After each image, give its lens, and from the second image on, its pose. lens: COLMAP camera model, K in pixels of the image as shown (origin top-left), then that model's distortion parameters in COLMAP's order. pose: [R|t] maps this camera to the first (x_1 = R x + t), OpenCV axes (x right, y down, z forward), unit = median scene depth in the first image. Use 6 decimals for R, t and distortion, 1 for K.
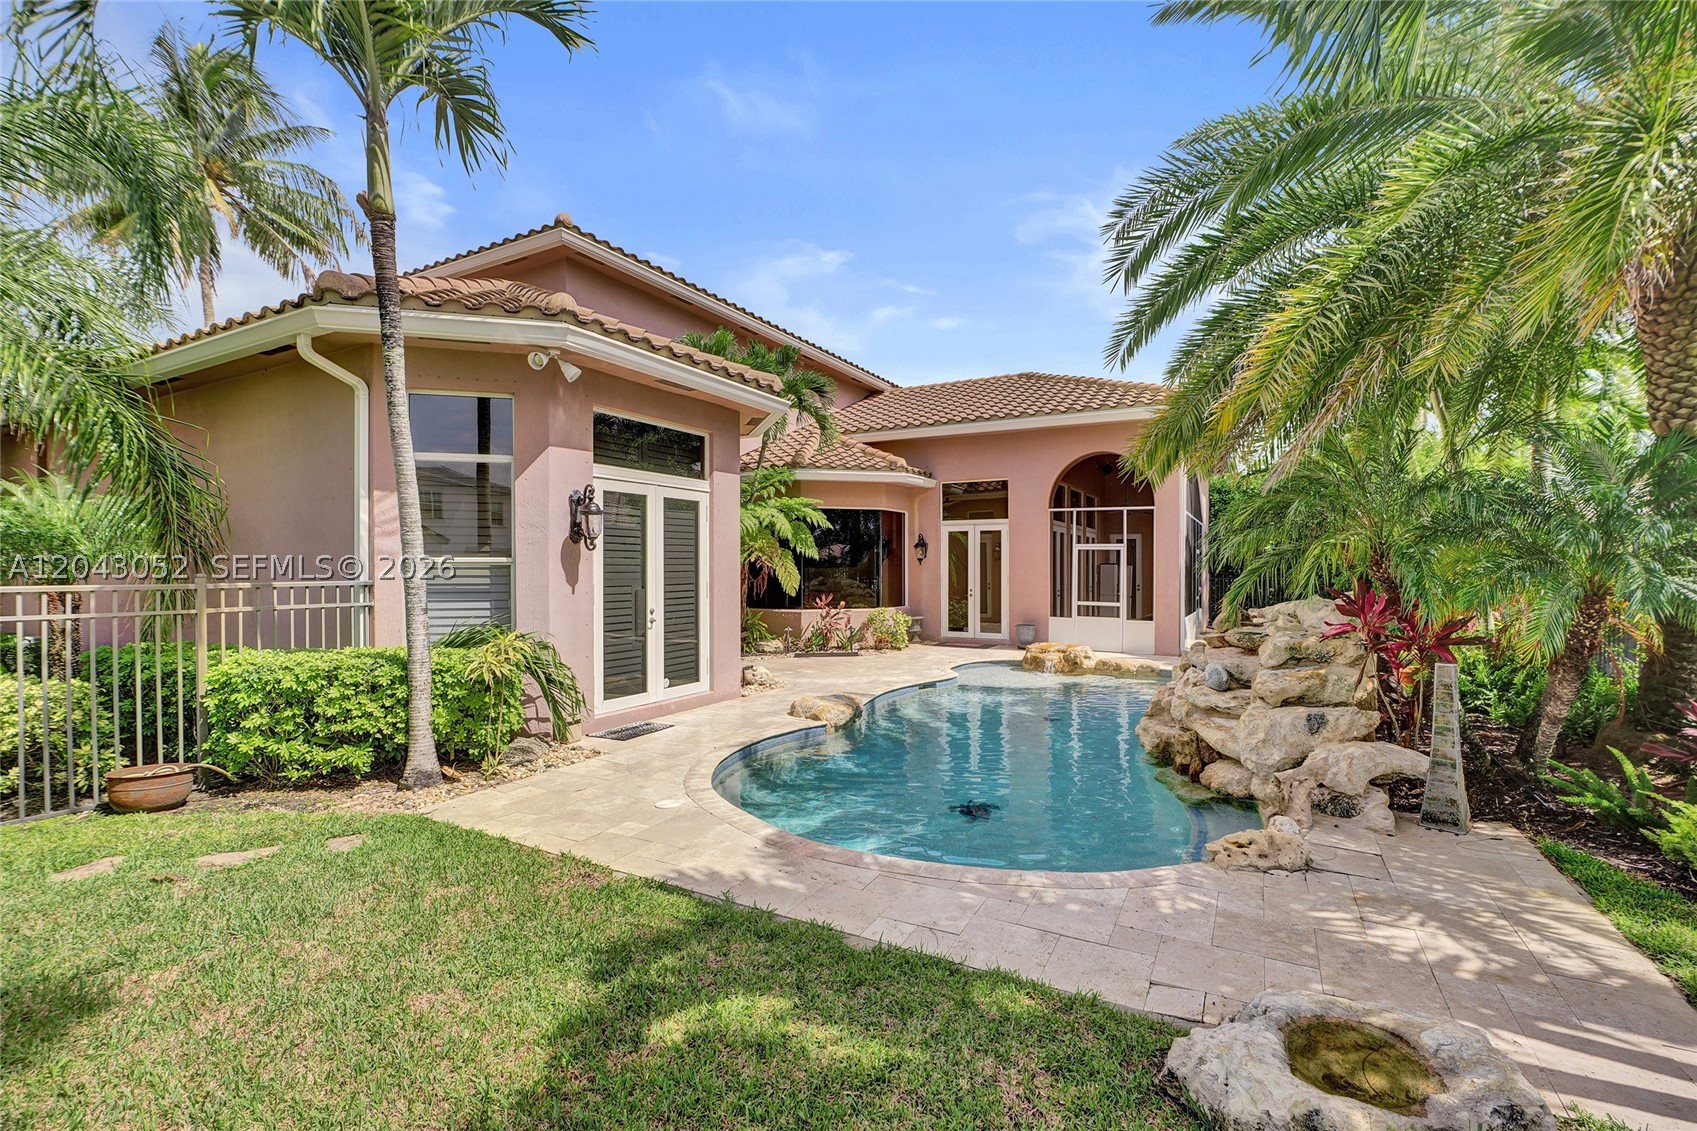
lens RADIAL K [[754.8, 0, 848.5], [0, 754.8, 565.5], [0, 0, 1]] dist [-0.011978, 0.000564]
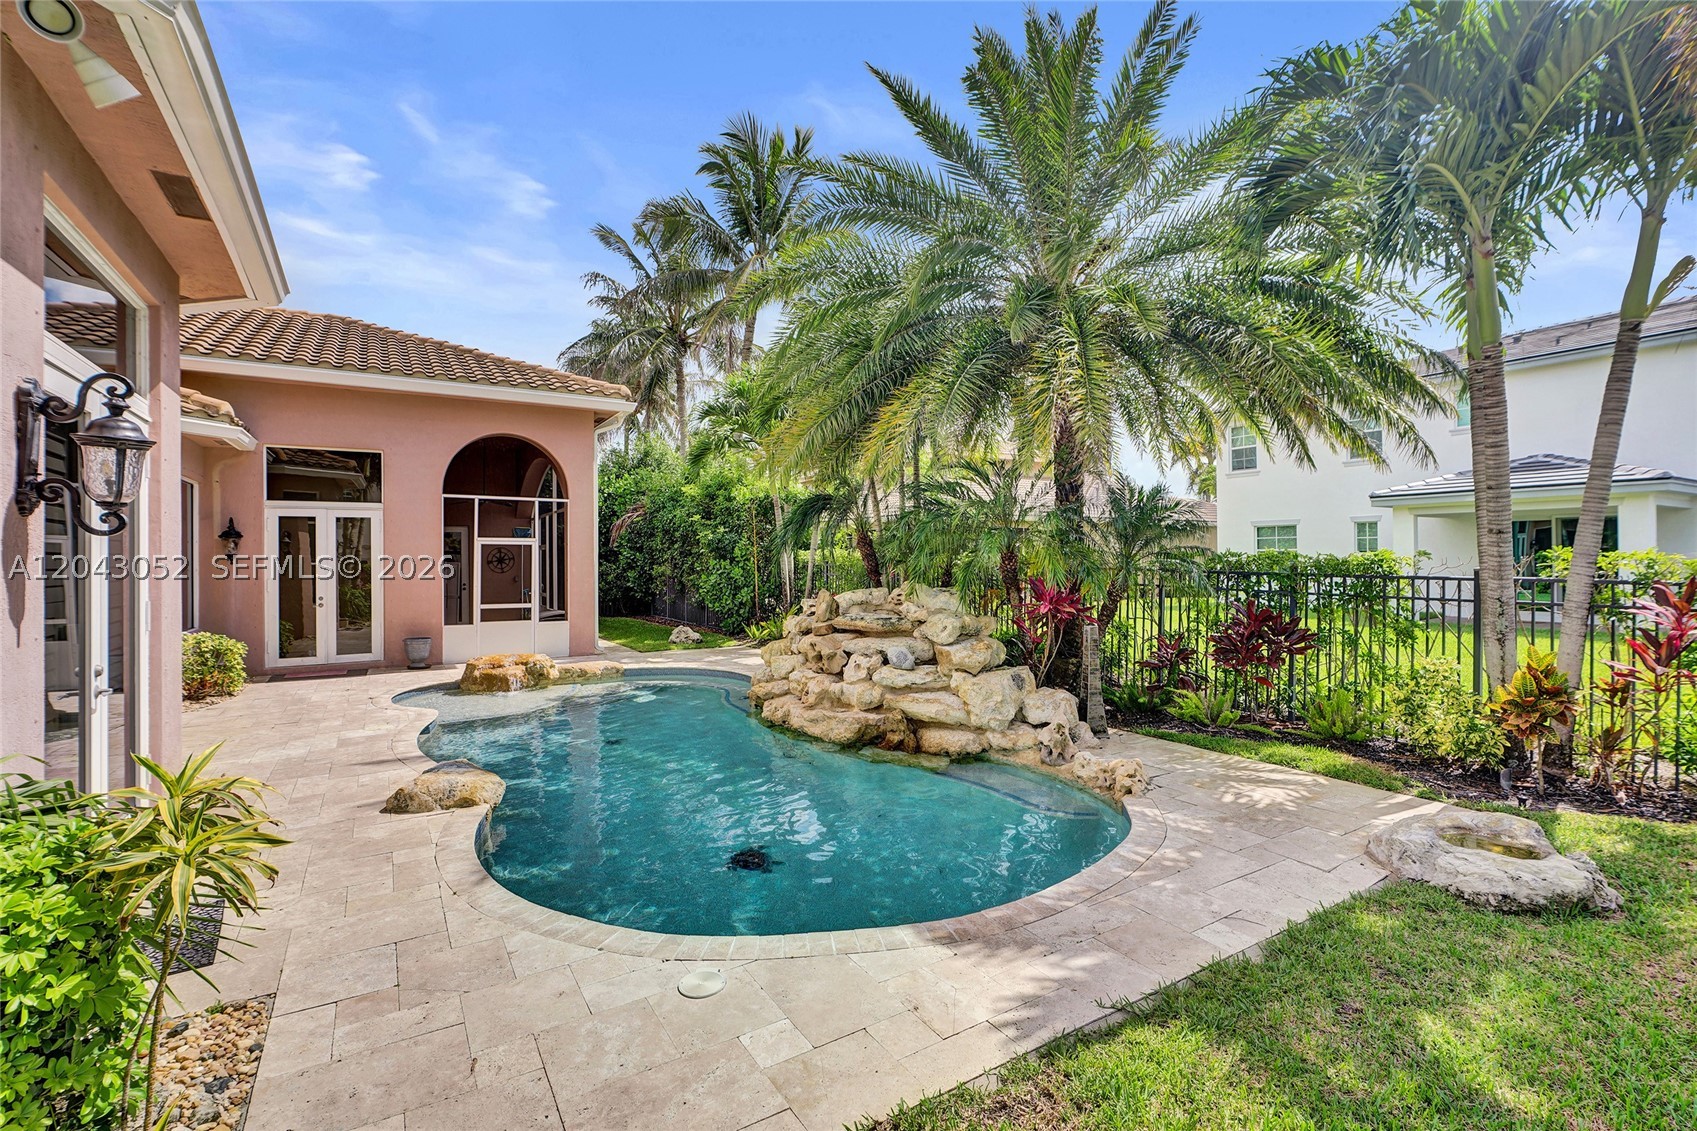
lens RADIAL K [[754.8, 0, 848.5], [0, 754.8, 565.5], [0, 0, 1]] dist [-0.011978, 0.000564]
pose [[0.493807, -0.011996, 0.869489, -0.245570], [0.006800, 0.999928, 0.009934, -0.002668], [-0.869545, 0.001007, 0.493853, 0.224063]]
